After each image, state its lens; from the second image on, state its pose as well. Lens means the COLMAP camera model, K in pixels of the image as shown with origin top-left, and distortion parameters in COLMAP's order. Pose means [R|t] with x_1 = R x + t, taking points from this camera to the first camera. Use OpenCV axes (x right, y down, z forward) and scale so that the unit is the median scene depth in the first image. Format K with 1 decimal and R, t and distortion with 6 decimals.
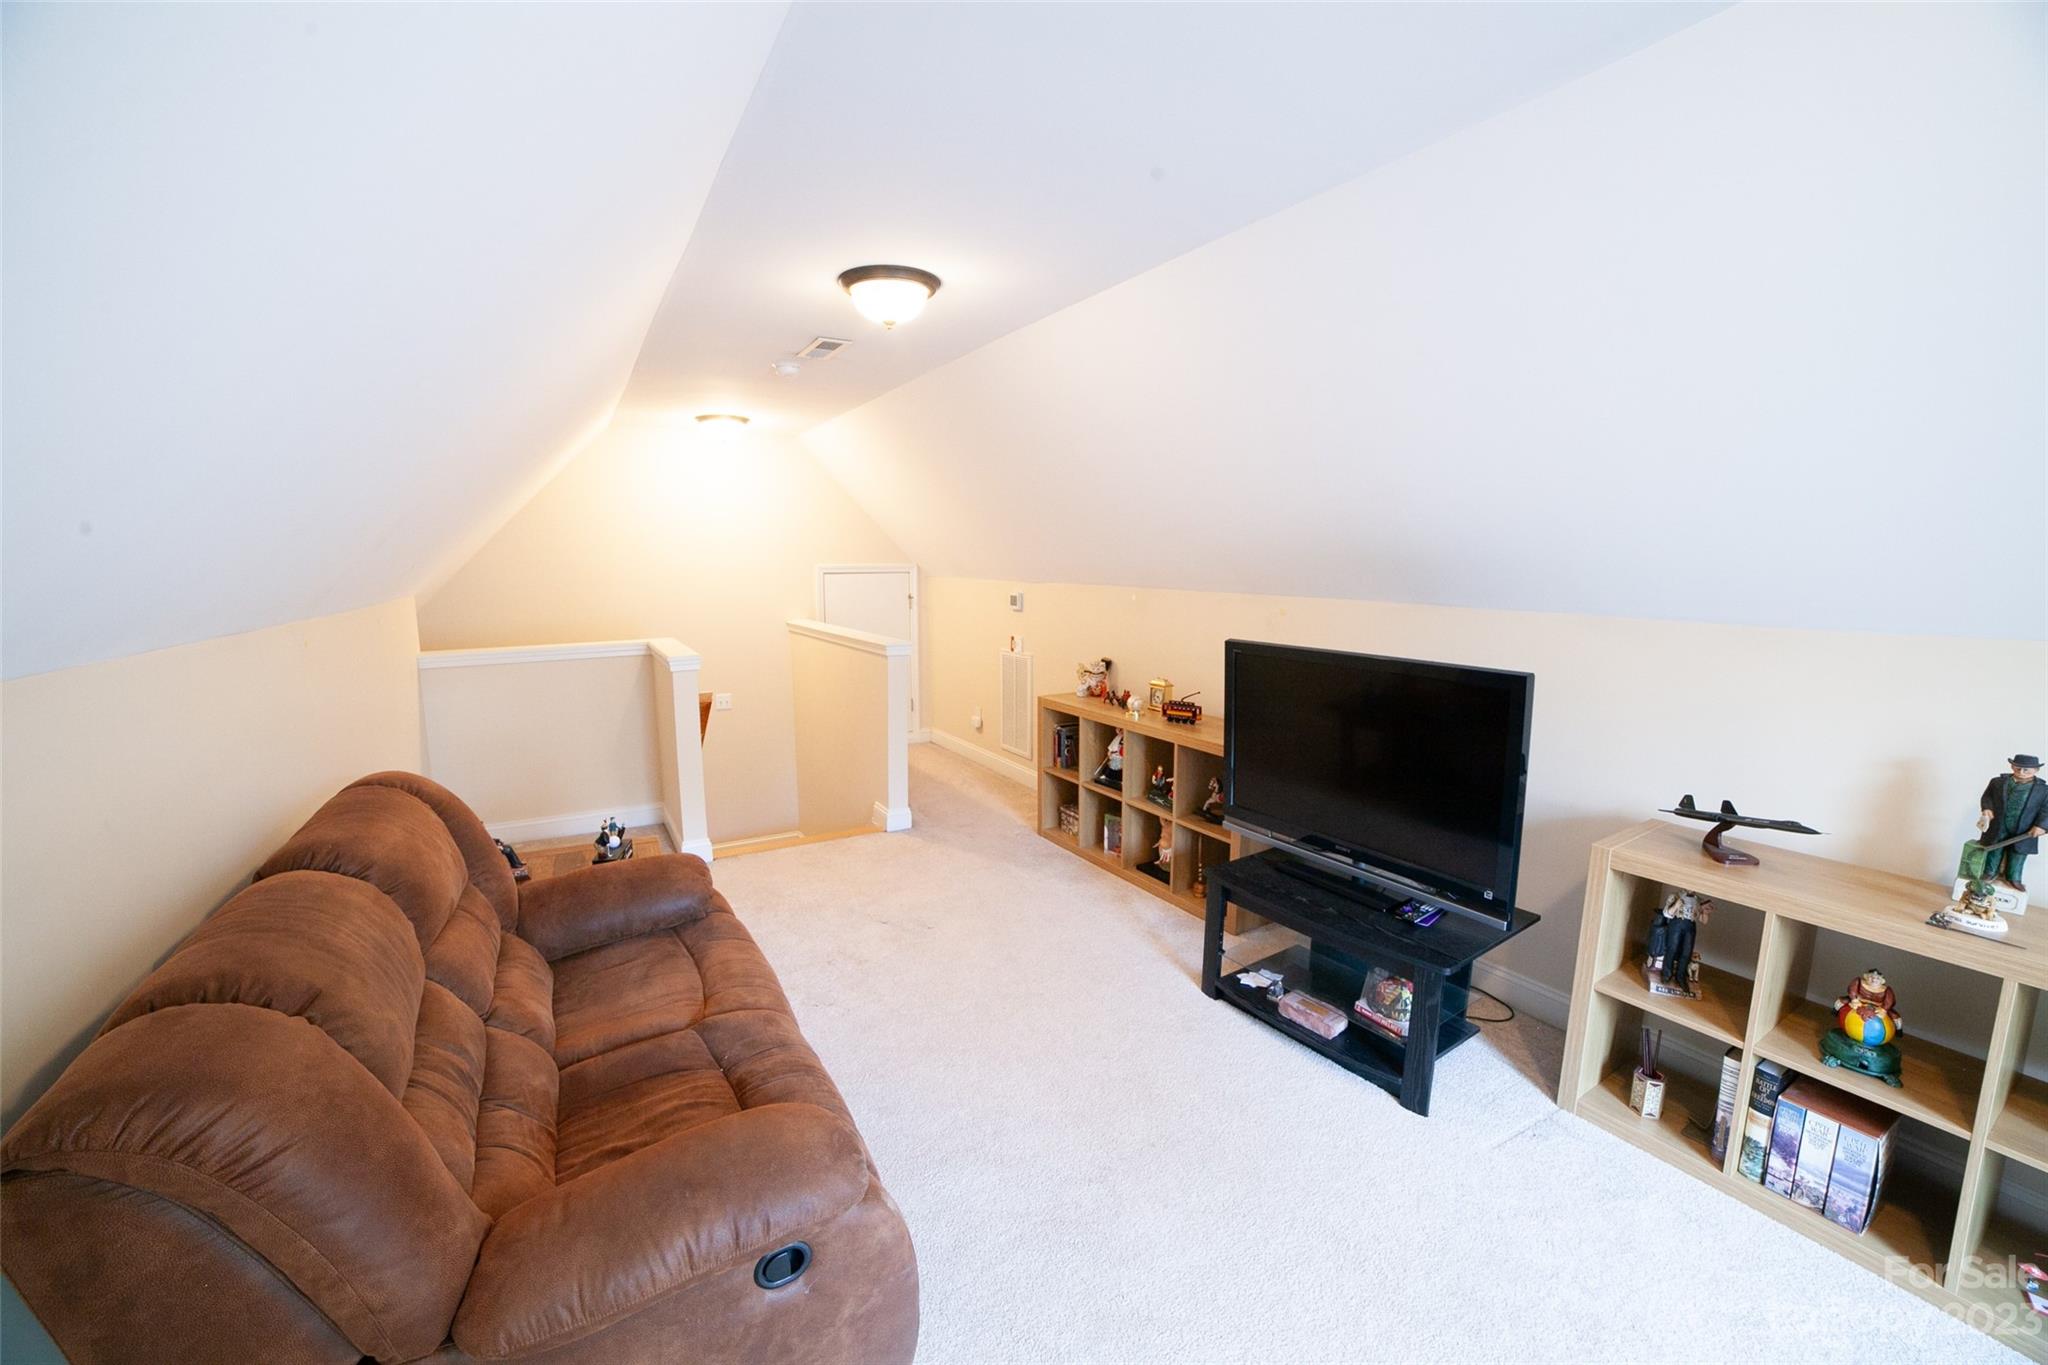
lens RADIAL K [[816.1, 0, 1022.4], [0, 816.1, 691.0], [0, 0, 1]] dist [-0.120927, 0.038698]
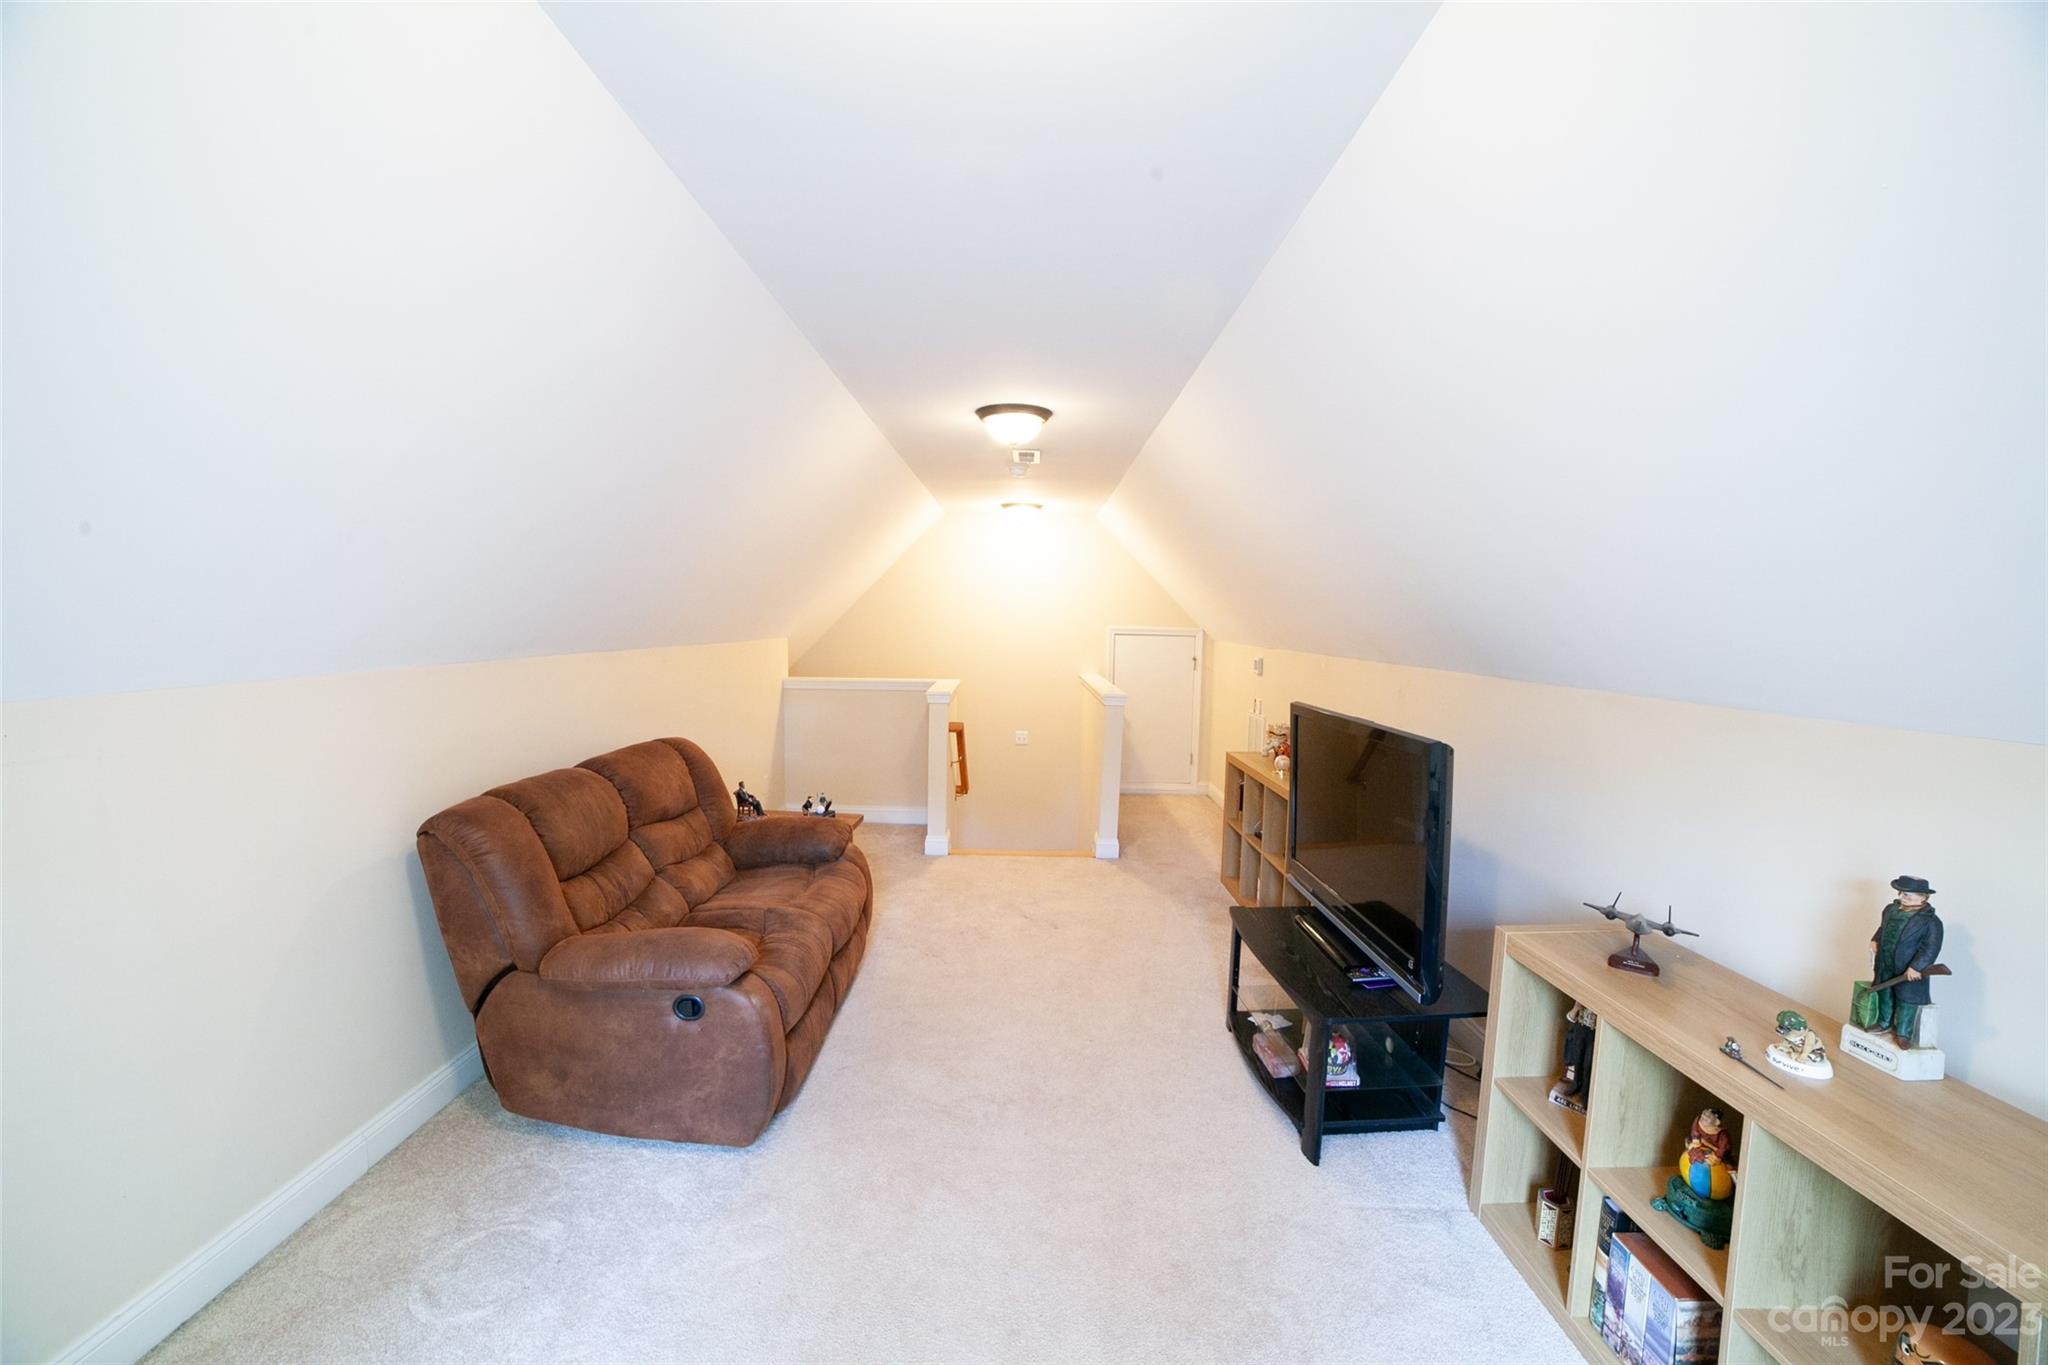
lens RADIAL K [[816.1, 0, 1022.4], [0, 816.1, 691.0], [0, 0, 1]] dist [-0.120927, 0.038698]
pose [[0.861113, 0.060934, -0.504748, 0.565435], [-0.100301, 0.993641, -0.051162, 0.014299], [0.498421, 0.094683, 0.861749, -0.120321]]
